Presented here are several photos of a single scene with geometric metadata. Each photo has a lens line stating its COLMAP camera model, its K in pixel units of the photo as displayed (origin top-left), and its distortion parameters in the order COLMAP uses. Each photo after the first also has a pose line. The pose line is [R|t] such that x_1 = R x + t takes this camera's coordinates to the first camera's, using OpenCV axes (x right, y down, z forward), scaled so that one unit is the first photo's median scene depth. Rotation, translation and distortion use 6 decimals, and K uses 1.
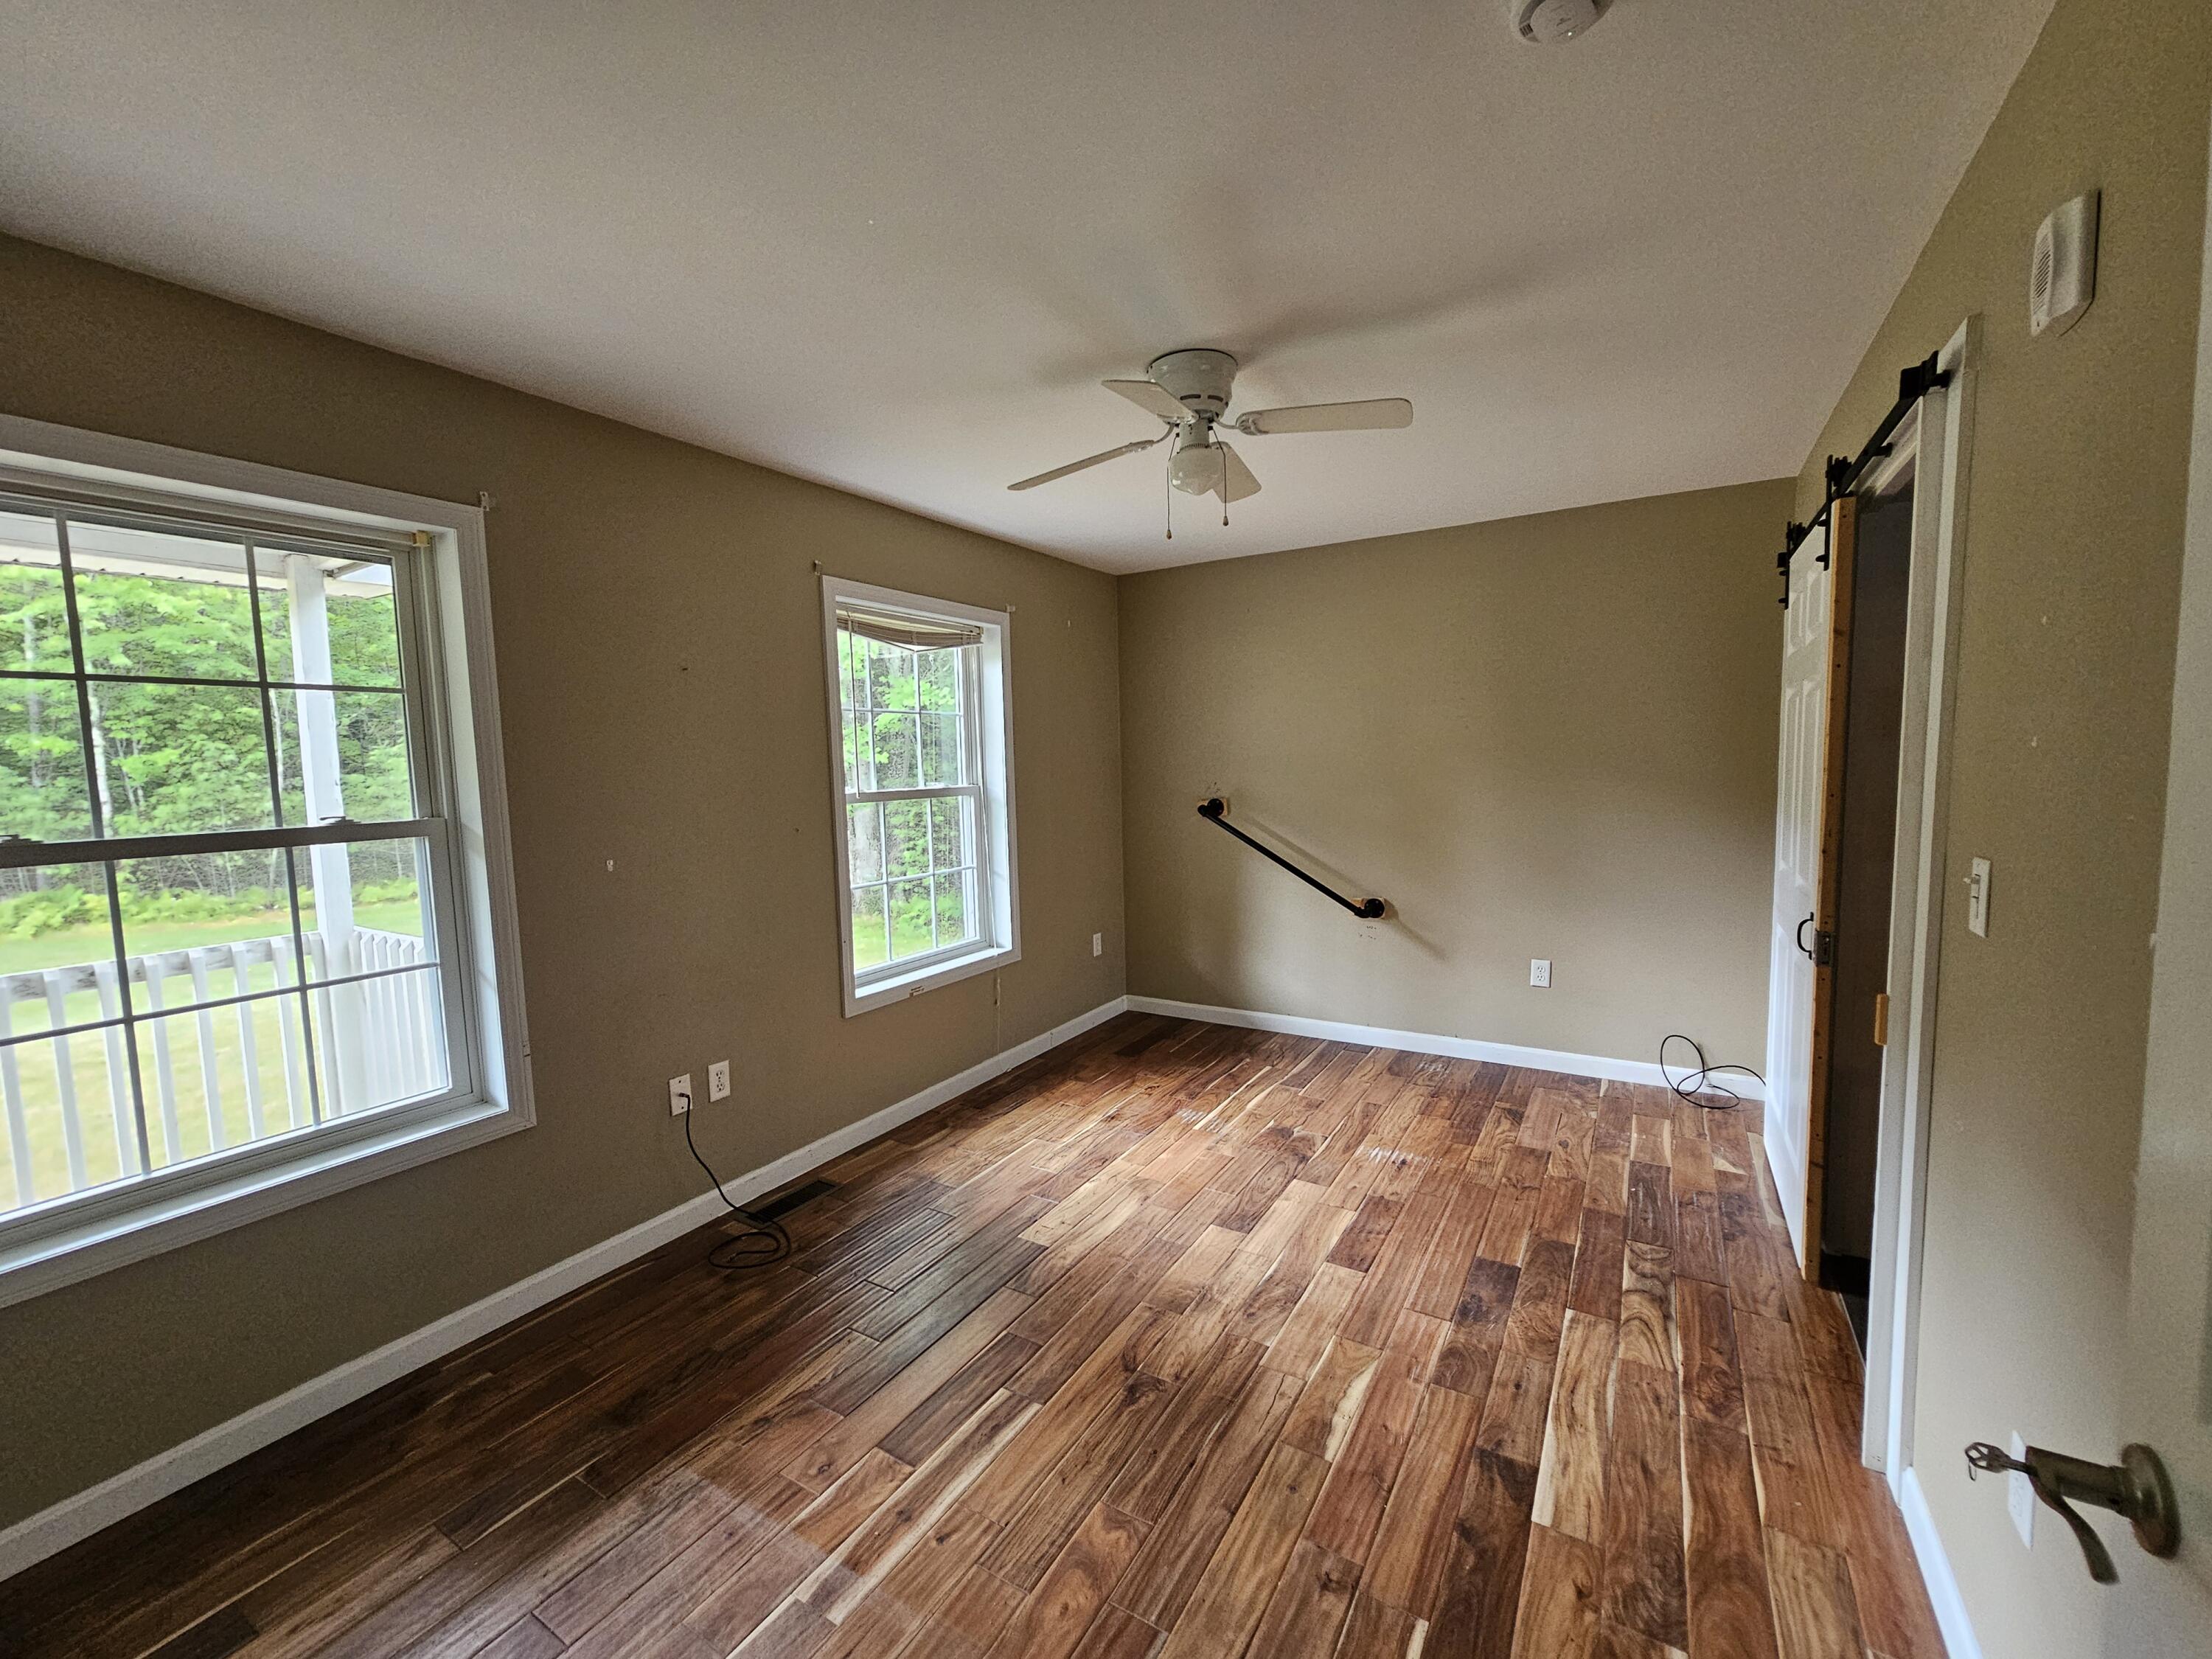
lens RADIAL K [[903.5, 0, 1110.1], [0, 903.5, 838.3], [0, 0, 1]] dist [-0.001528, 0.000830]
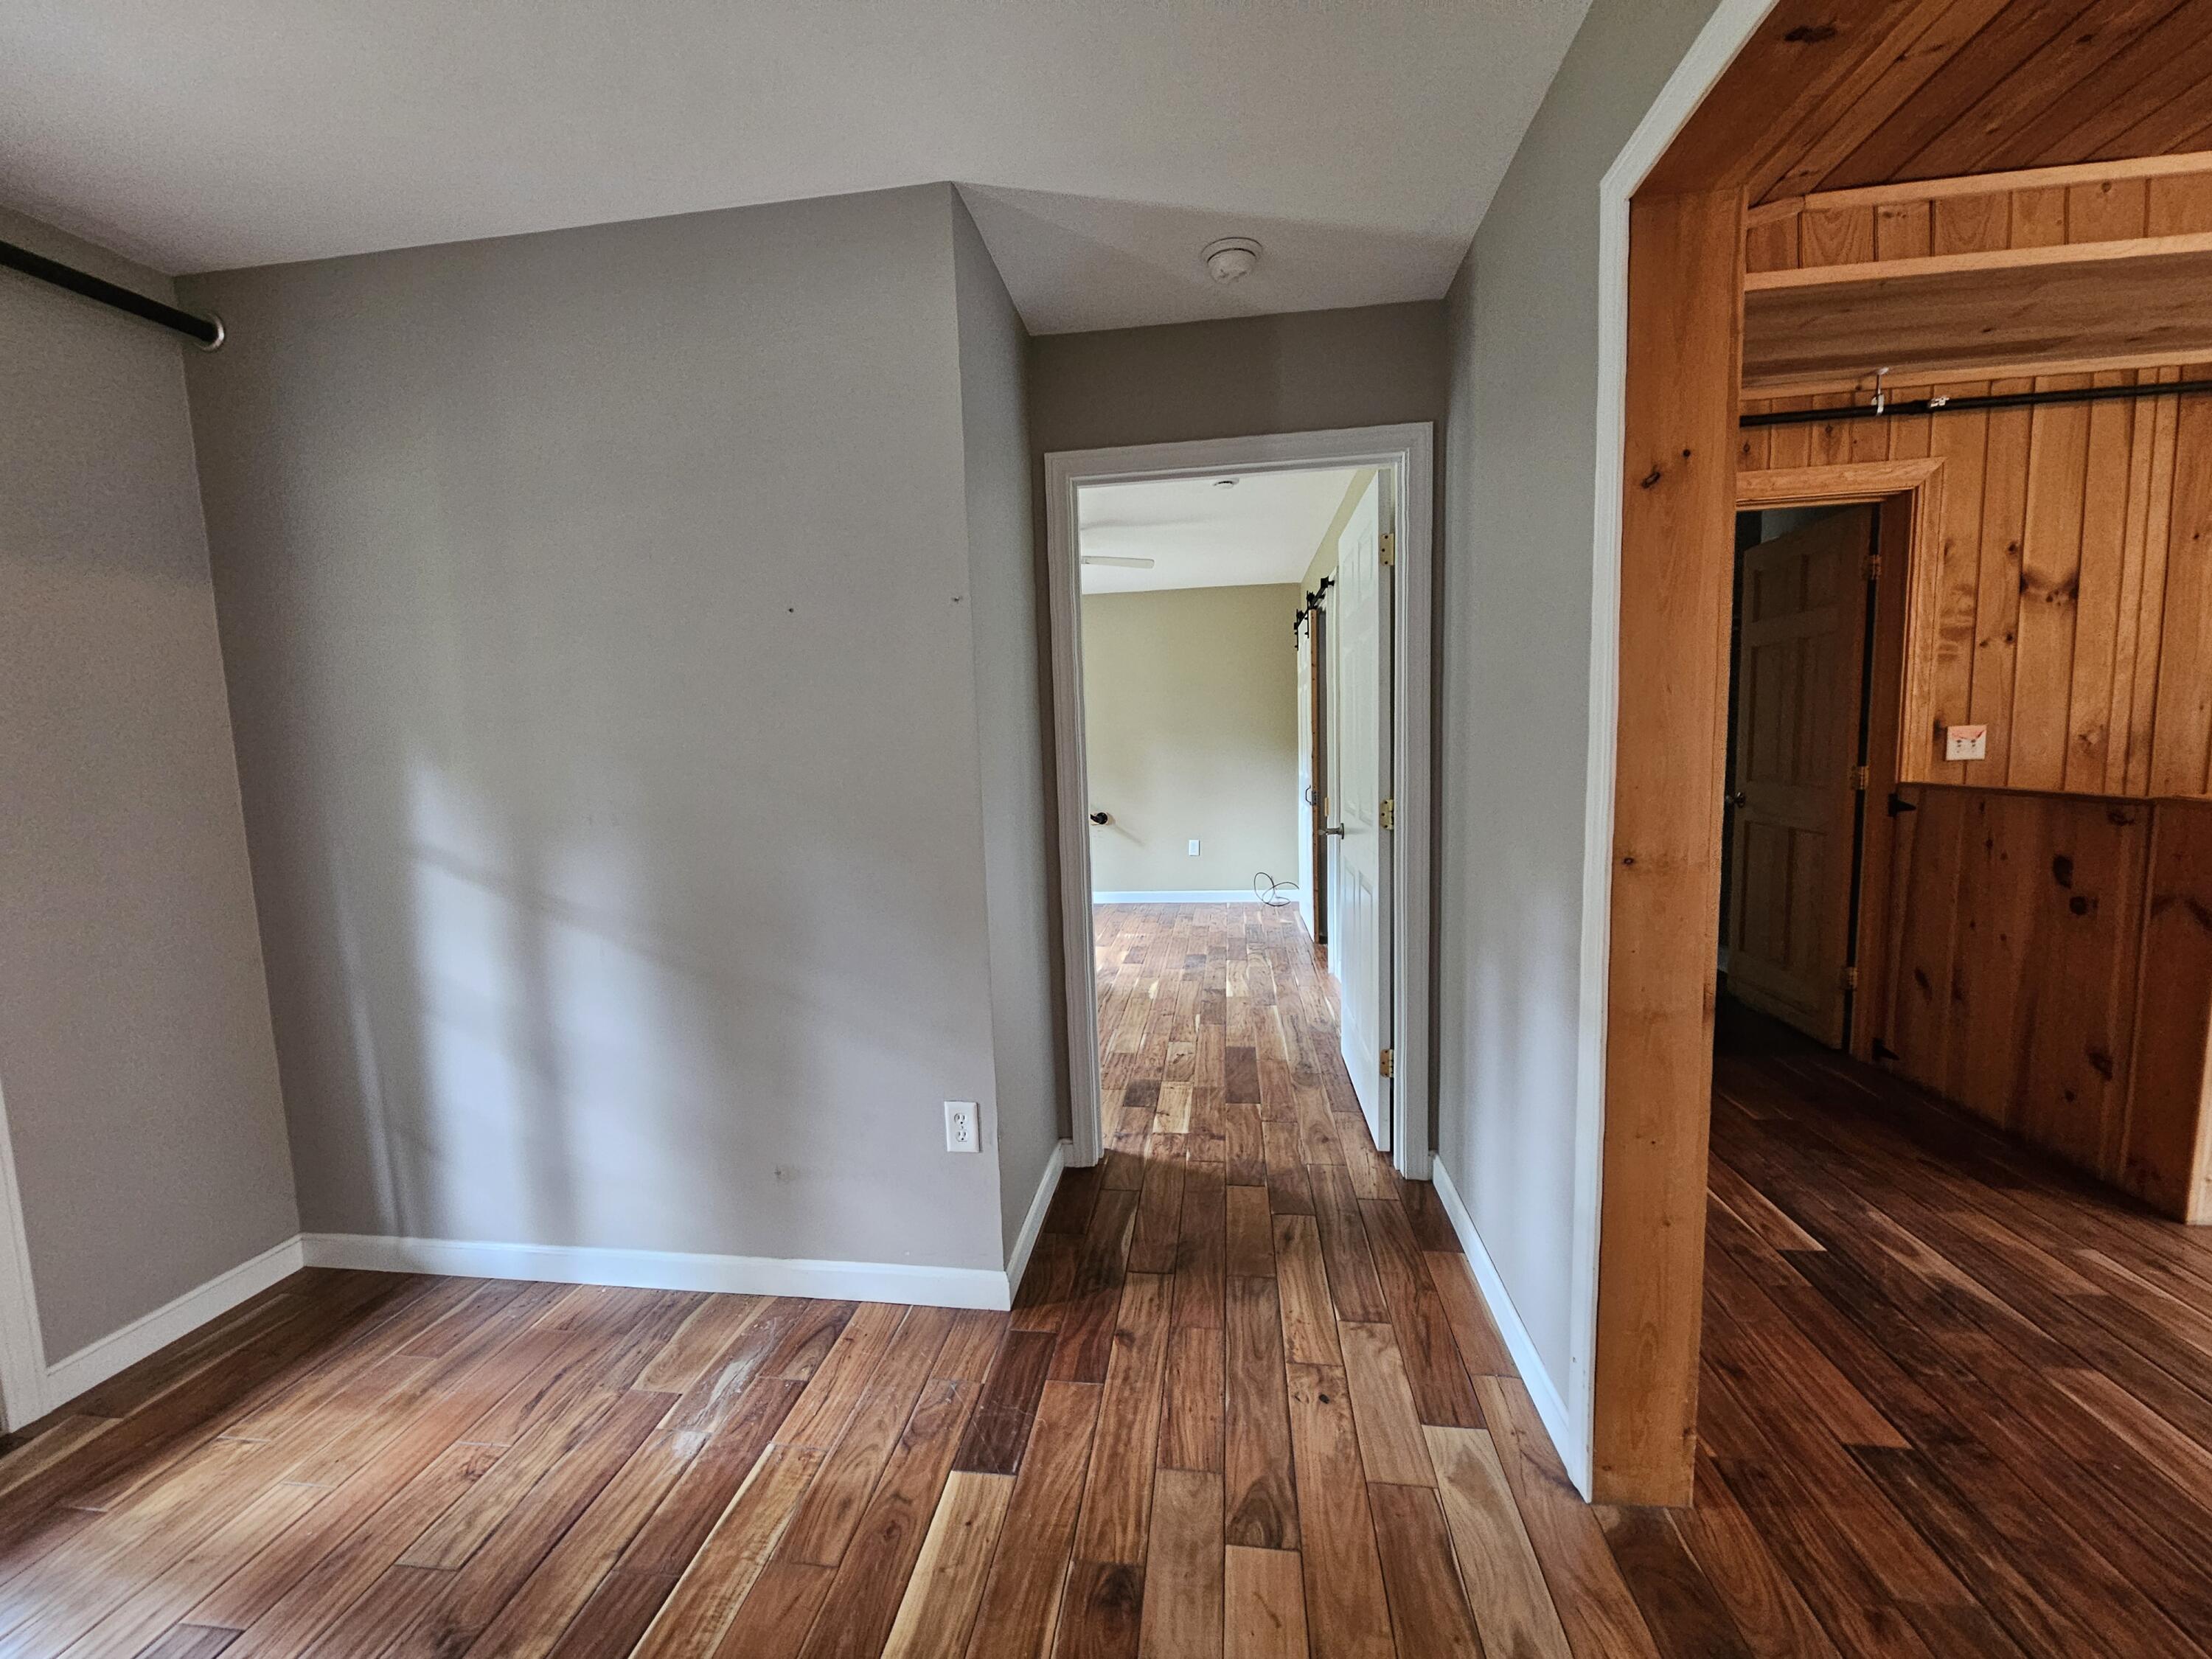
lens RADIAL K [[903.5, 0, 1111.5], [0, 903.5, 840.3], [0, 0, 1]] dist [-0.001528, 0.000830]
pose [[0.915546, -0.049514, 0.399153, -0.639351], [0.045745, 0.998773, 0.018968, 0.159956], [-0.399602, 0.000893, 0.916688, -0.947277]]
